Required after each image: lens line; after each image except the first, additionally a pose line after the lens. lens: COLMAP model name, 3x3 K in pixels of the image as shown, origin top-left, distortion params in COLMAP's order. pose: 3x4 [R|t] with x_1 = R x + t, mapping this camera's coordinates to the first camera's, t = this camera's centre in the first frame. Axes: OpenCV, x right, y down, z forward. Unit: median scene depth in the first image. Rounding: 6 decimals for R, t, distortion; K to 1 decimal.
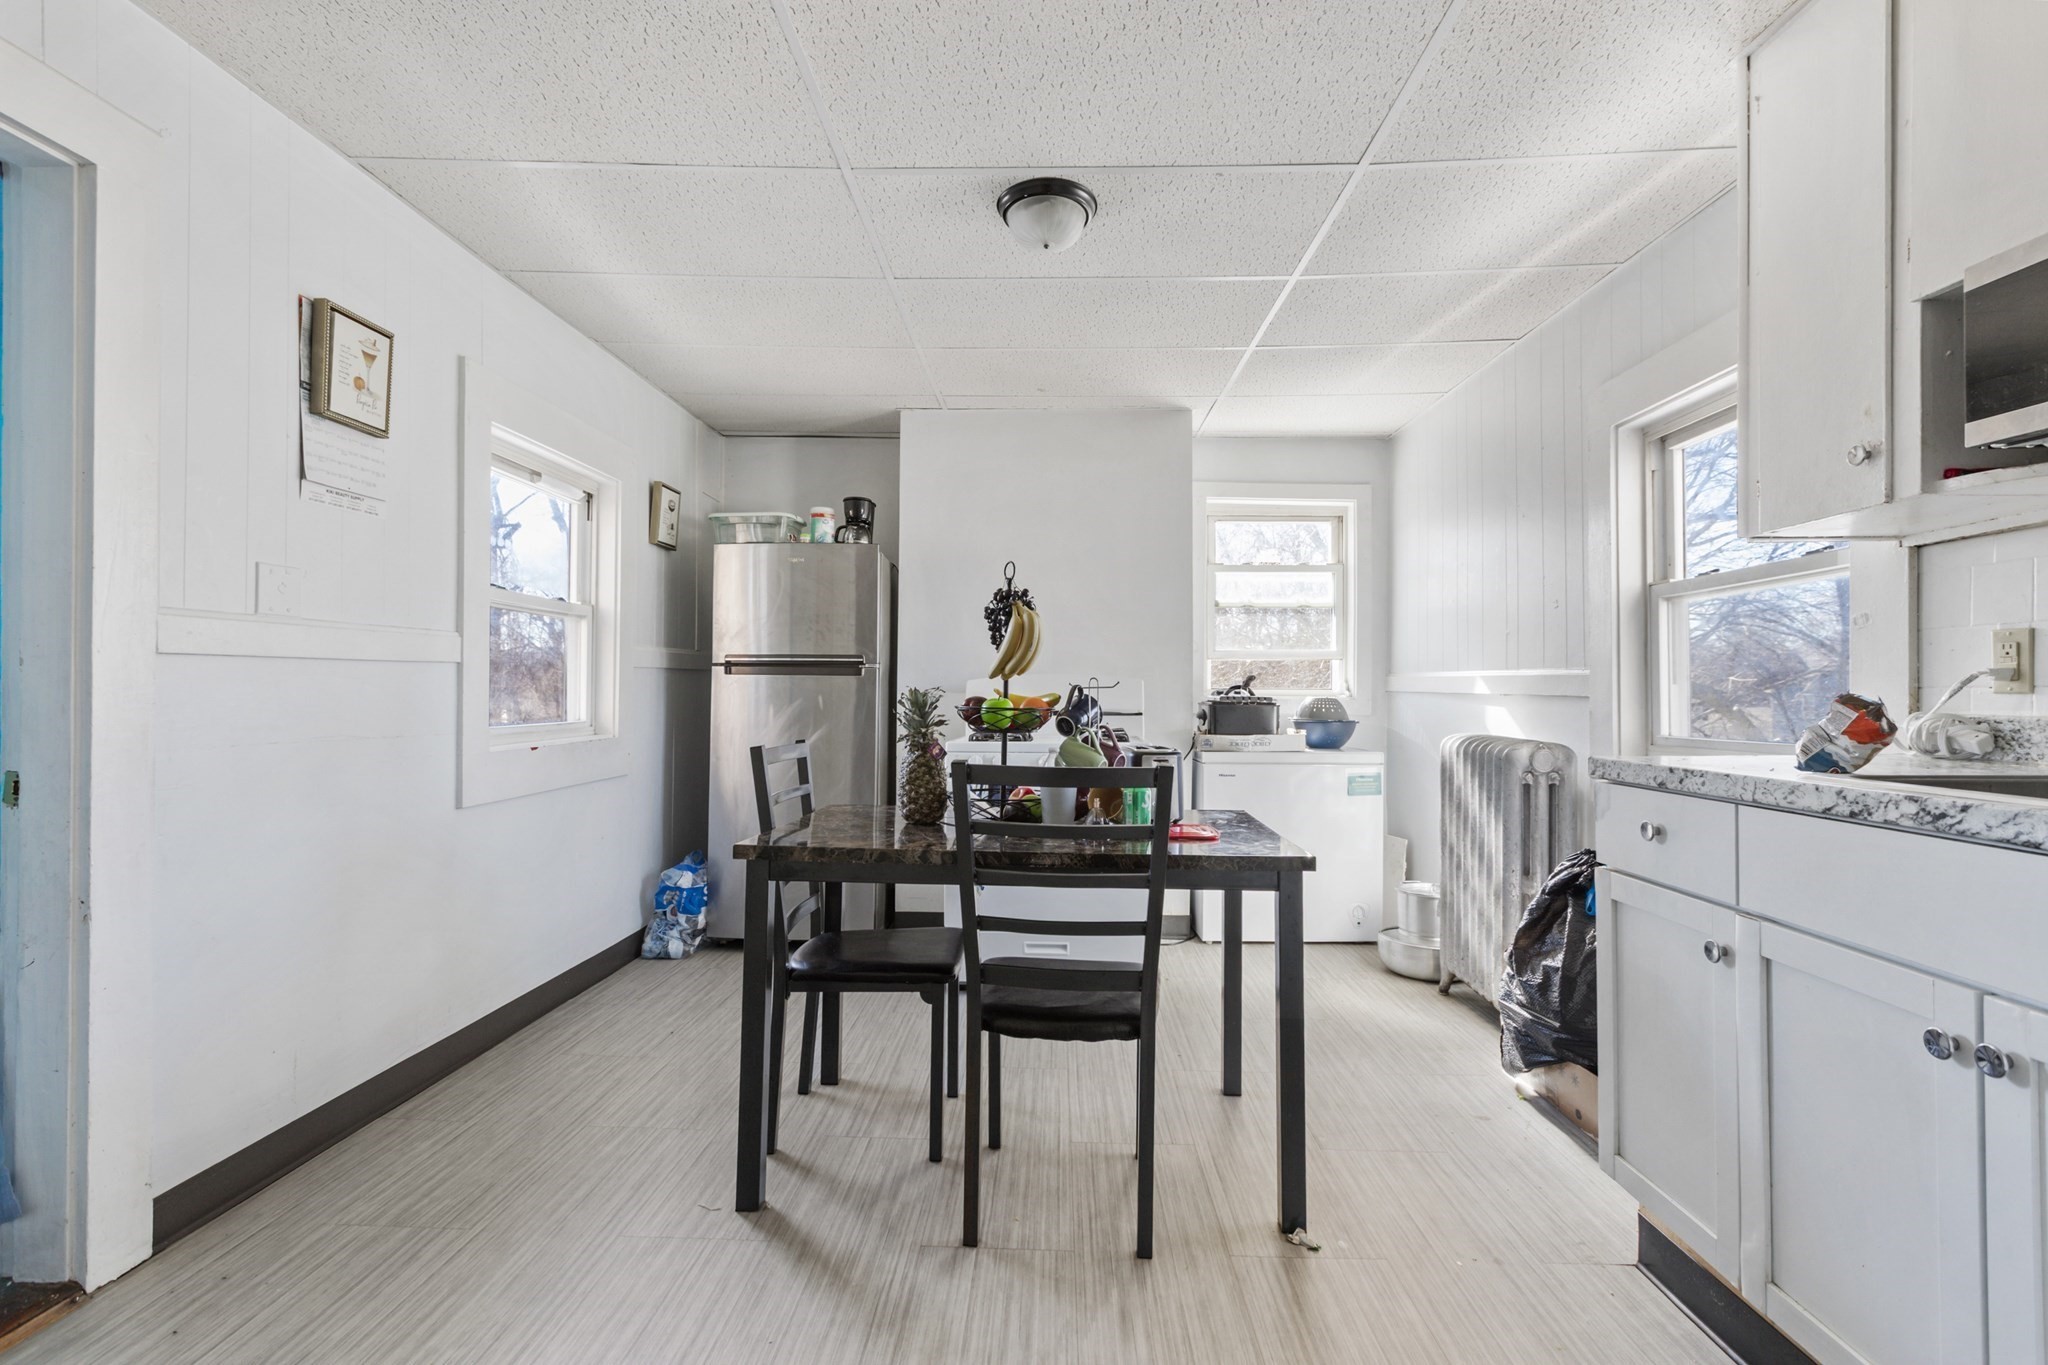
lens RADIAL K [[949.9, 0, 1029.9], [0, 949.9, 679.0], [0, 0, 1]] dist [0.003063, 0.000686]
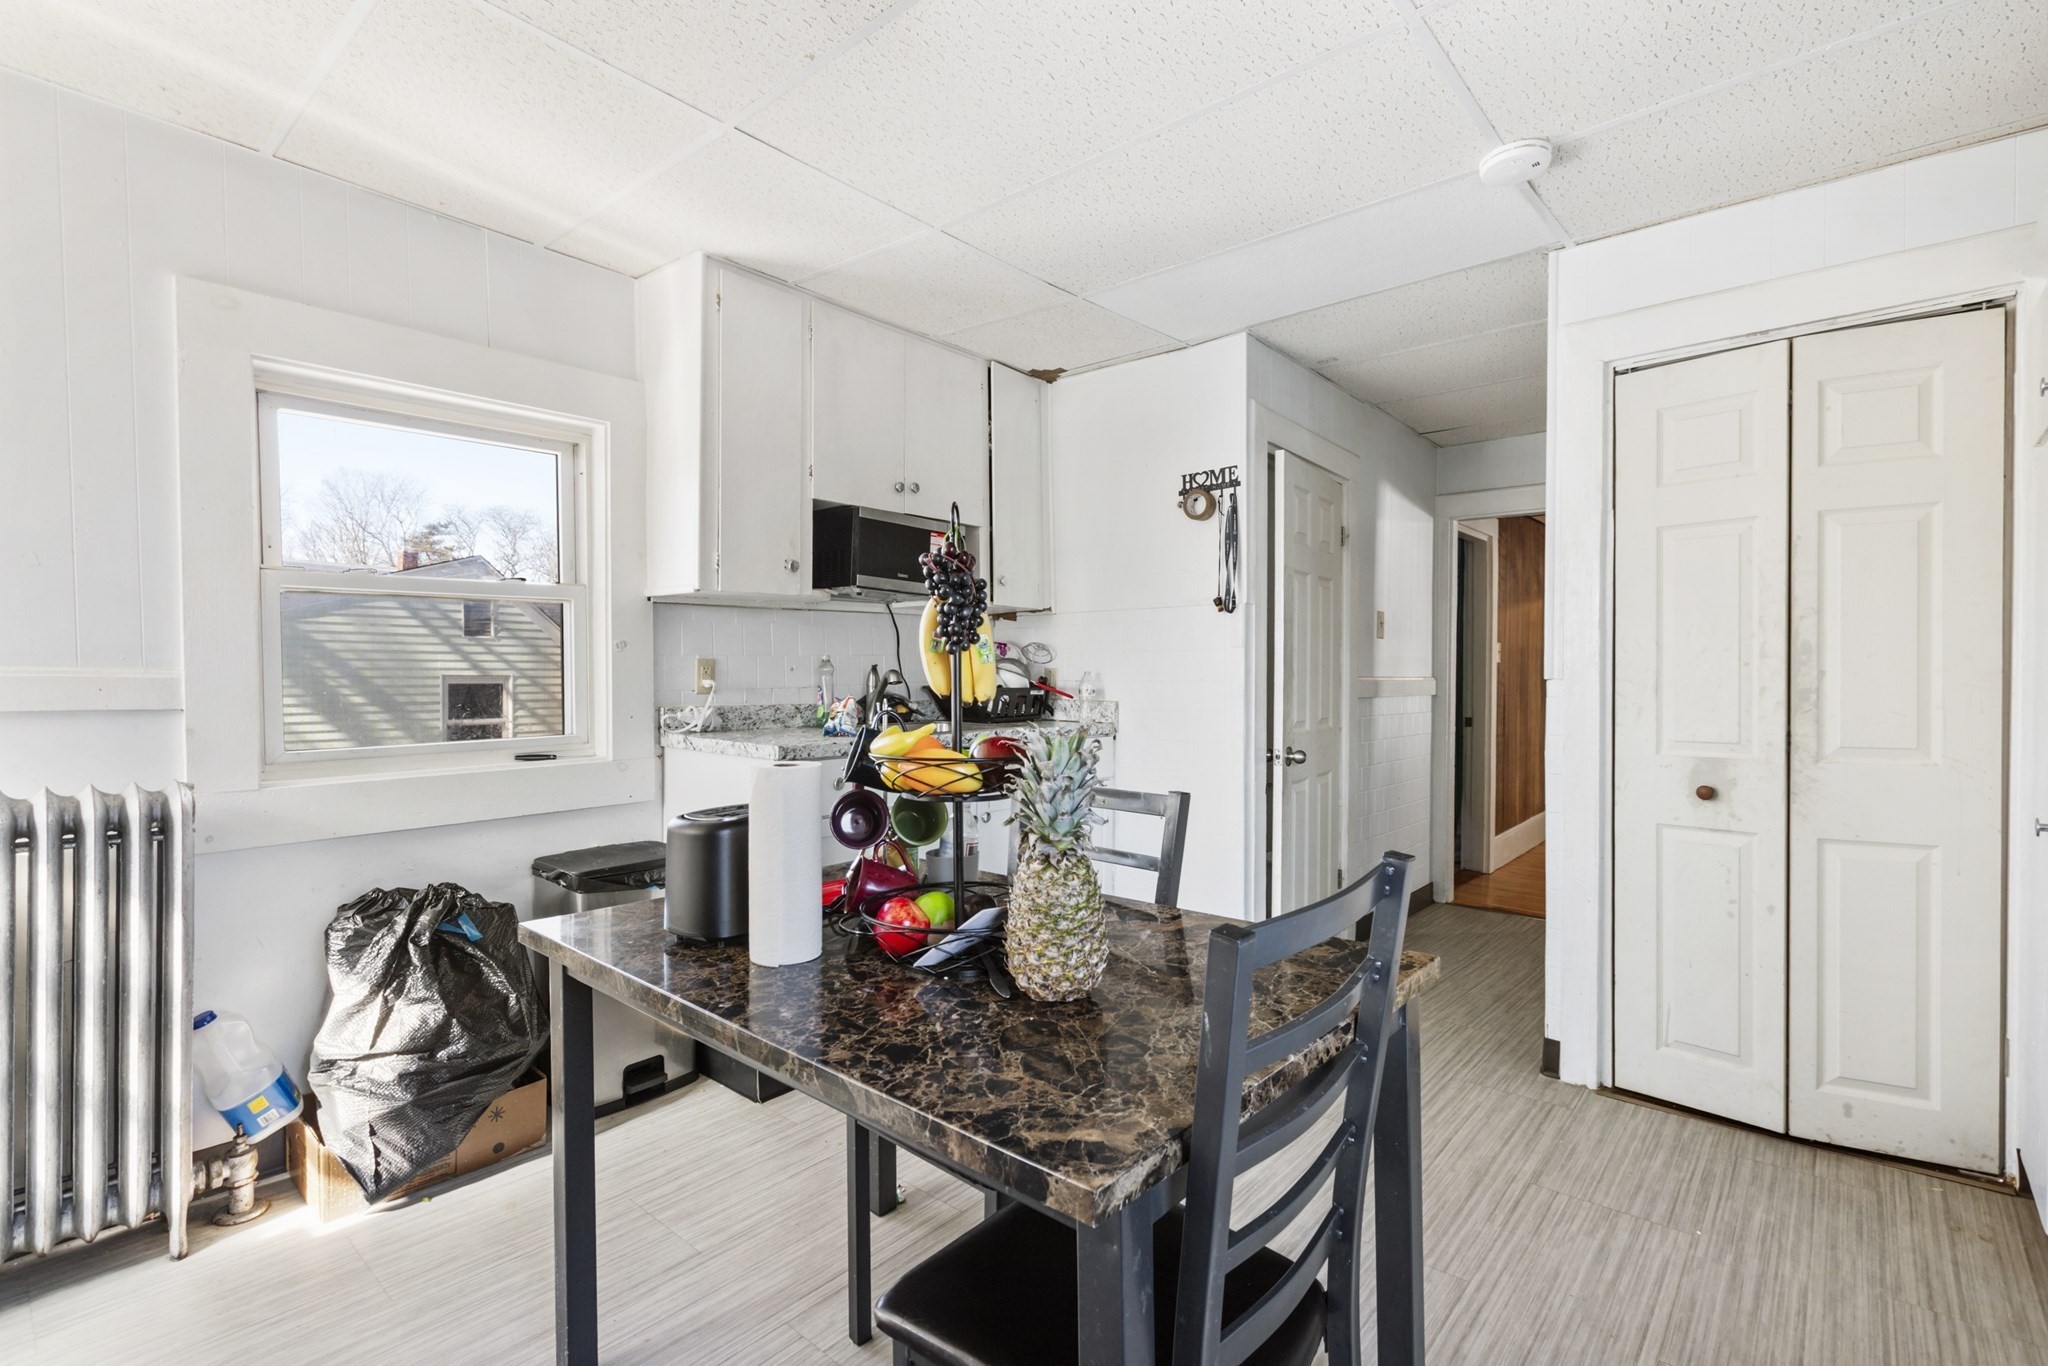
lens RADIAL K [[949.9, 0, 1029.9], [0, 949.9, 679.5], [0, 0, 1]] dist [0.003063, 0.000686]
pose [[-0.777093, -0.012892, 0.629254, -0.447292], [-0.015365, 0.999881, 0.001512, -0.018316], [-0.629198, -0.008493, -0.777199, 1.491505]]
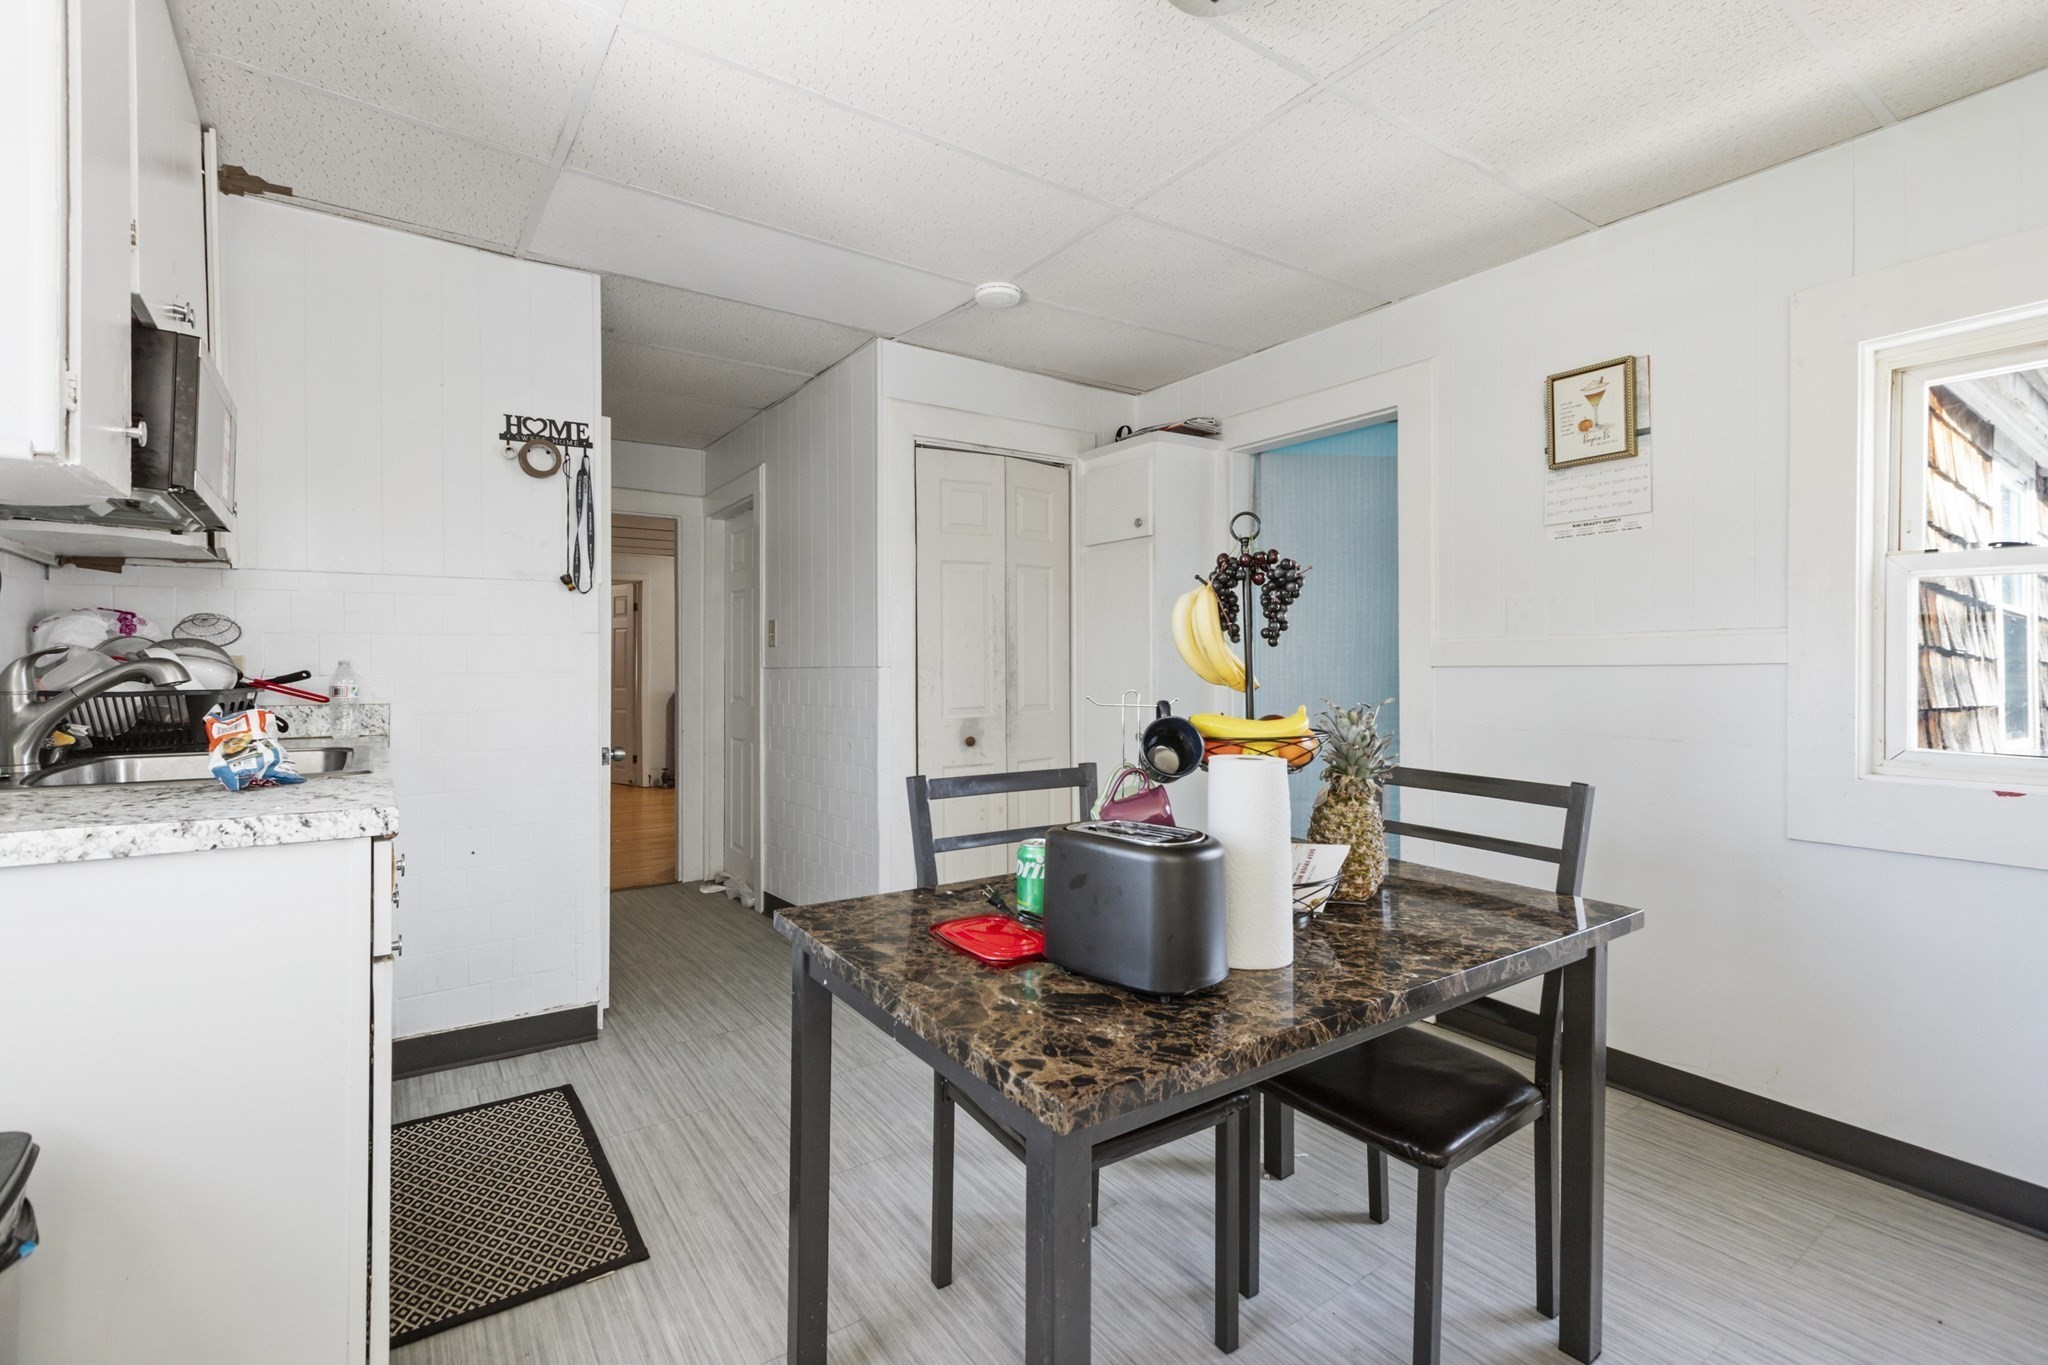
lens RADIAL K [[914.5, 0, 1015.4], [0, 914.5, 670.4], [0, 0, 1]] dist [0.000858, 0.000320]
pose [[-0.803475, -0.000940, -0.595338, 0.503283], [0.004076, 0.999967, -0.007079, -0.010469], [0.595324, -0.008114, -0.803444, 1.475031]]
